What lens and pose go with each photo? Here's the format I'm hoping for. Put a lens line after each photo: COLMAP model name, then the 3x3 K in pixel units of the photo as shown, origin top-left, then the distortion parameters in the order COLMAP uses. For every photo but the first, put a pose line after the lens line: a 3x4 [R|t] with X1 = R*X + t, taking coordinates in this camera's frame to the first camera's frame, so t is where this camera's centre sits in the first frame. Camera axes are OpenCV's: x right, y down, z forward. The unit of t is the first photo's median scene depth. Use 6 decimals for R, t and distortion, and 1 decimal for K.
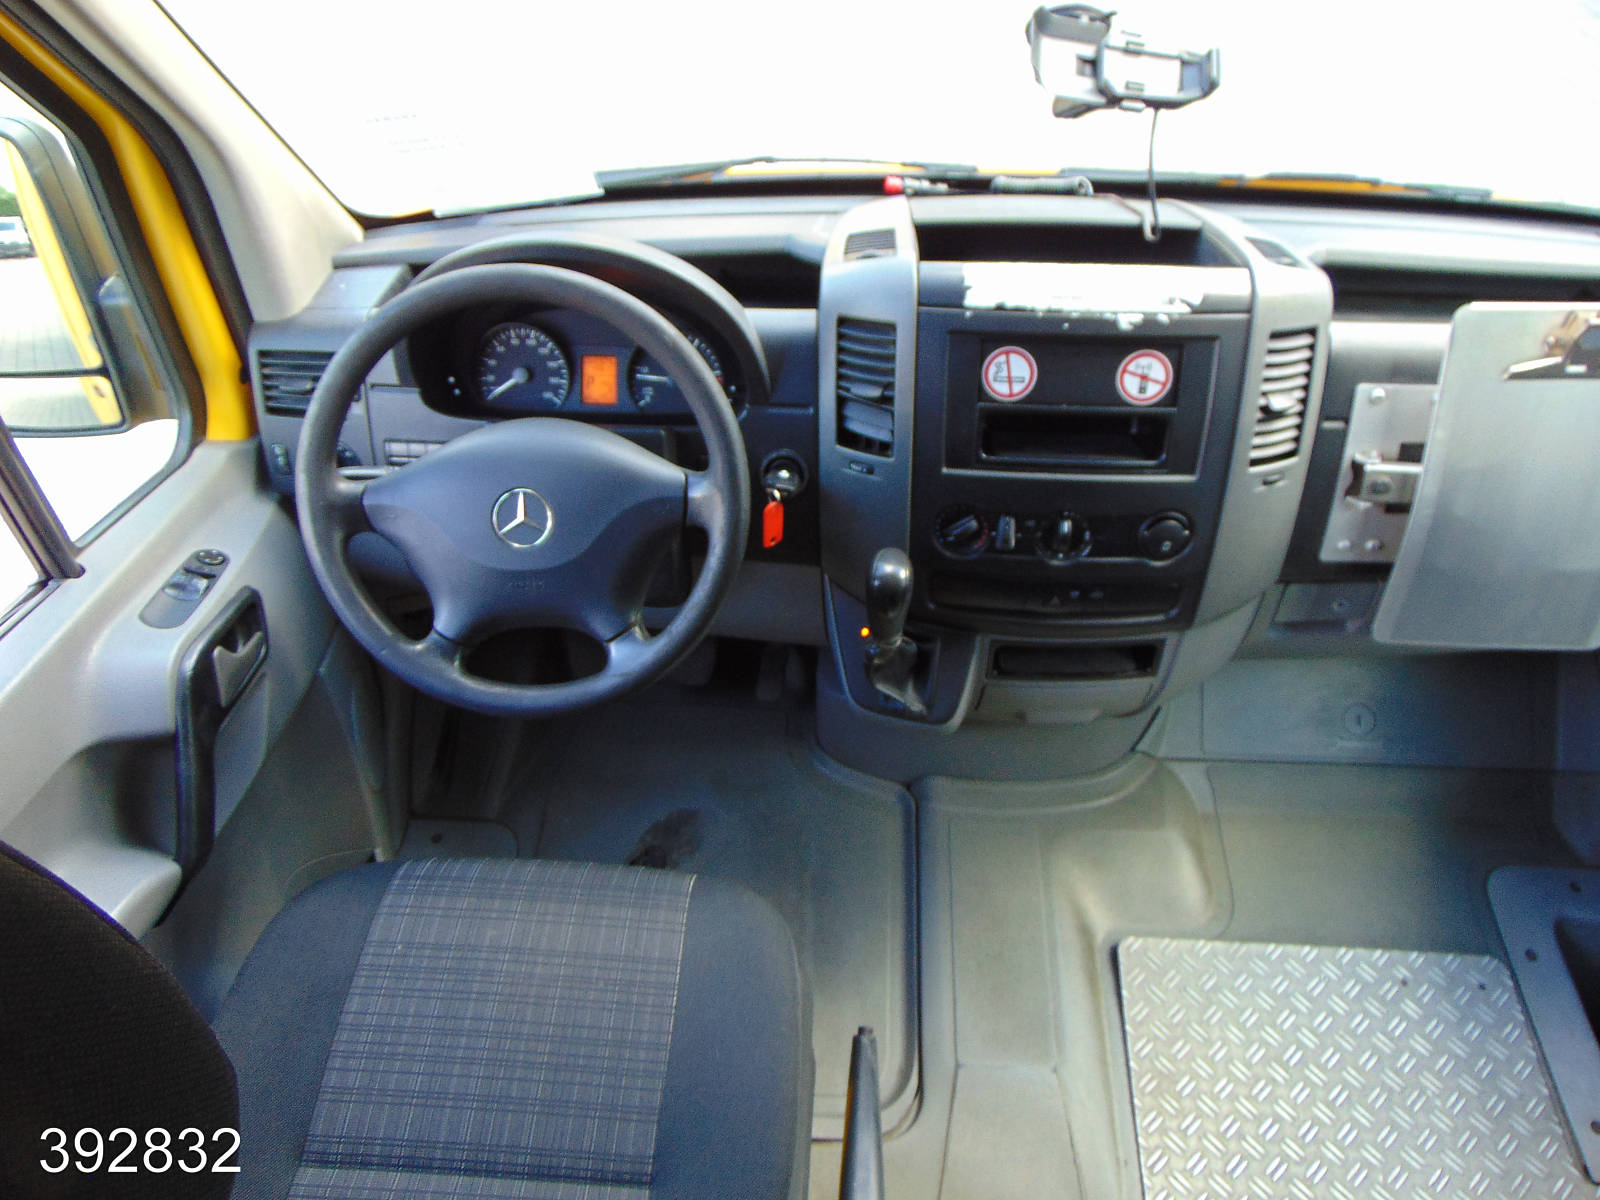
lens RADIAL K [[1189.2, 0, 800.0], [0, 1189.2, 600.0], [0, 0, 1]] dist [-0.000362, -0.001461]
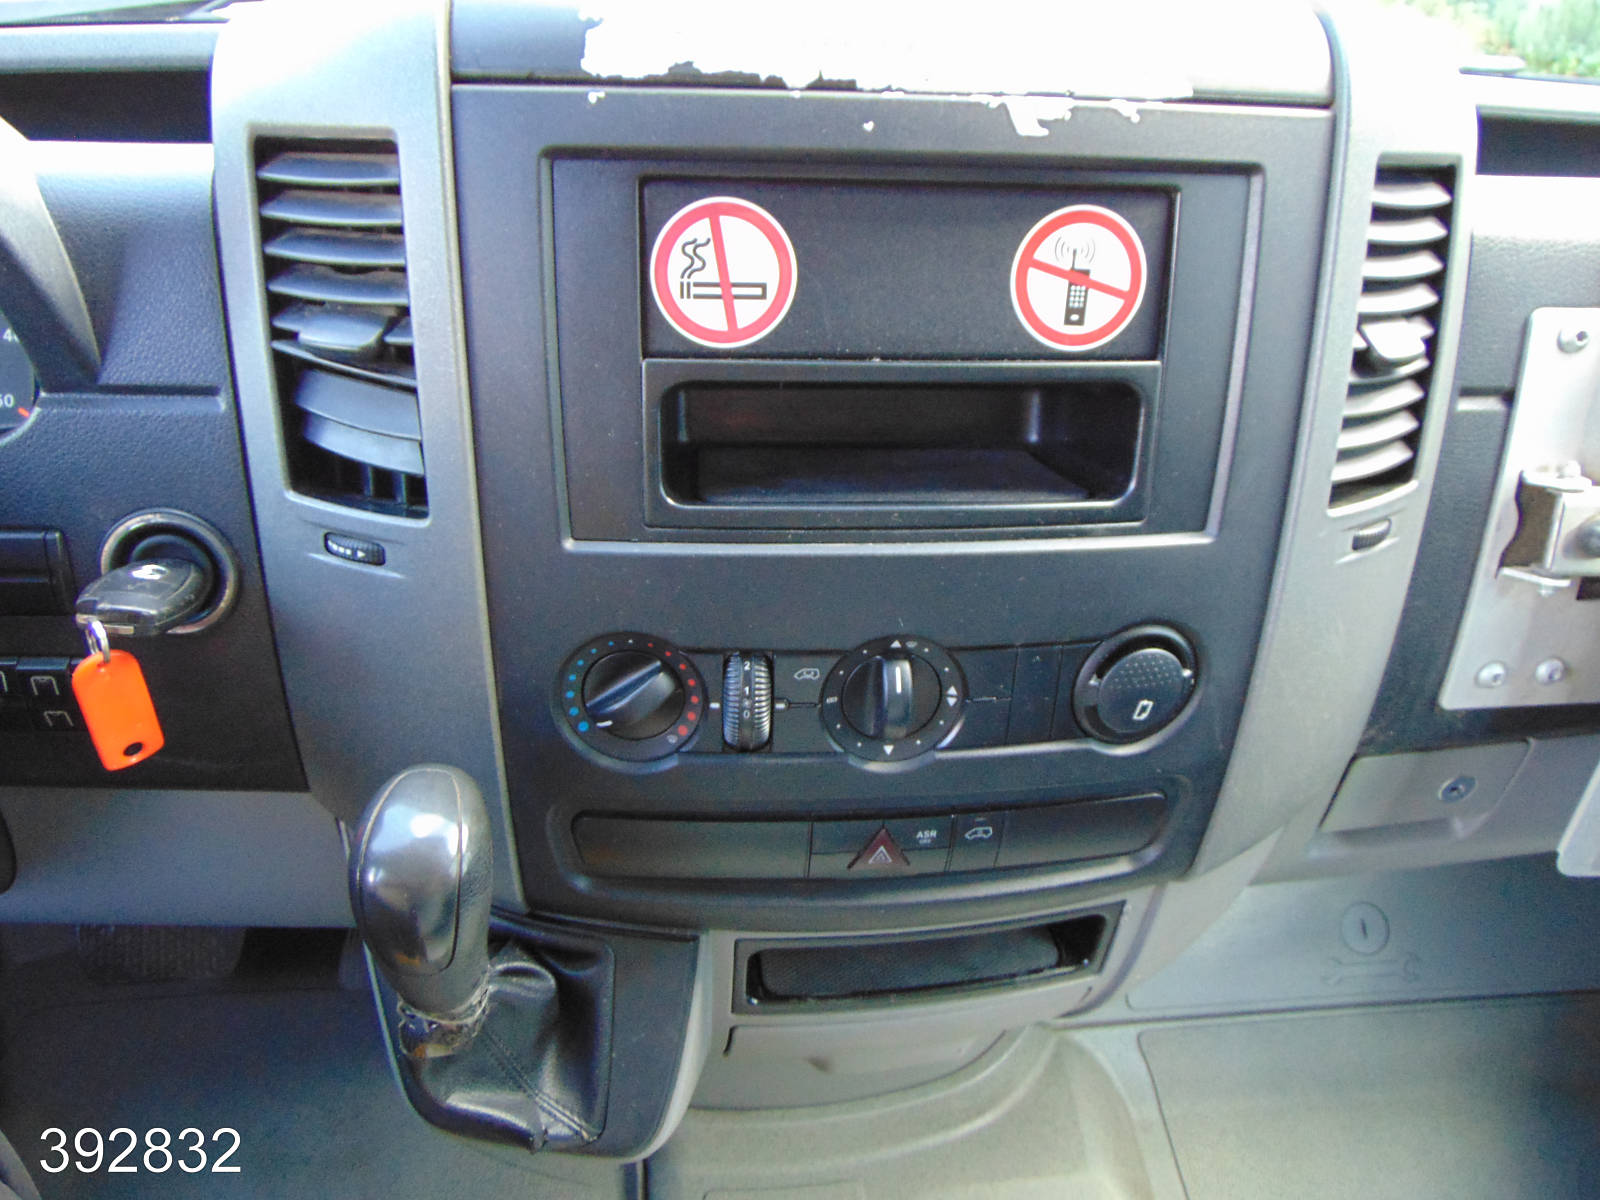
lens RADIAL K [[1189.2, 0, 800.0], [0, 1189.2, 600.0], [0, 0, 1]] dist [-0.000362, -0.001461]
pose [[0.984477, -0.048400, 0.168711, 0.126760], [0.060131, 0.996064, -0.065128, -0.062709], [-0.164895, 0.074261, 0.983512, 0.616673]]
